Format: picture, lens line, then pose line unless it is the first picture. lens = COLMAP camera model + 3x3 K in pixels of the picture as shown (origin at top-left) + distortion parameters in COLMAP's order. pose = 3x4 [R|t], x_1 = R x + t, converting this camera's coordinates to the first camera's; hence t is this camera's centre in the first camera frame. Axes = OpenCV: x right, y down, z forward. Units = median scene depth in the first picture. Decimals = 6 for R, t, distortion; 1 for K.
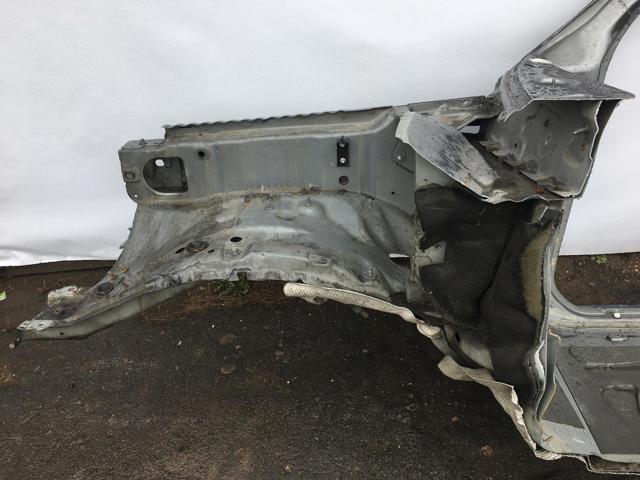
lens RADIAL K [[539.3, 0, 317.1], [0, 539.3, 240.5], [0, 0, 1]] dist [0.080027, -0.106172]
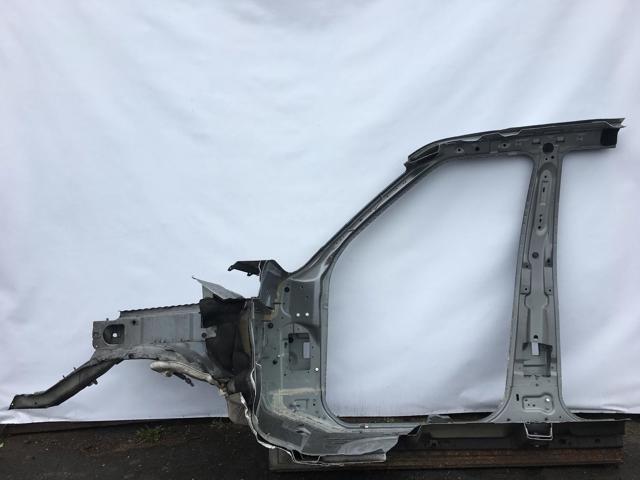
lens RADIAL K [[539.3, 0, 315.9], [0, 539.3, 241.4], [0, 0, 1]] dist [0.080027, -0.106172]
pose [[0.997845, -0.004239, -0.065477, 0.571767], [-0.035519, 0.804153, -0.593361, 0.746547], [0.055168, 0.594408, 0.802269, -0.722609]]
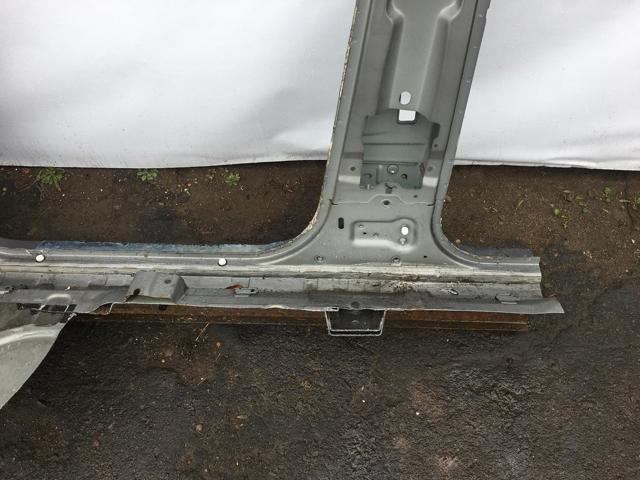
lens RADIAL K [[539.3, 0, 322.0], [0, 539.3, 234.9], [0, 0, 1]] dist [0.080027, -0.106172]
pose [[0.998967, 0.028174, -0.035653, 1.116573], [-0.018873, 0.970961, 0.238491, -0.106493], [0.041336, -0.237572, 0.970490, 0.283432]]
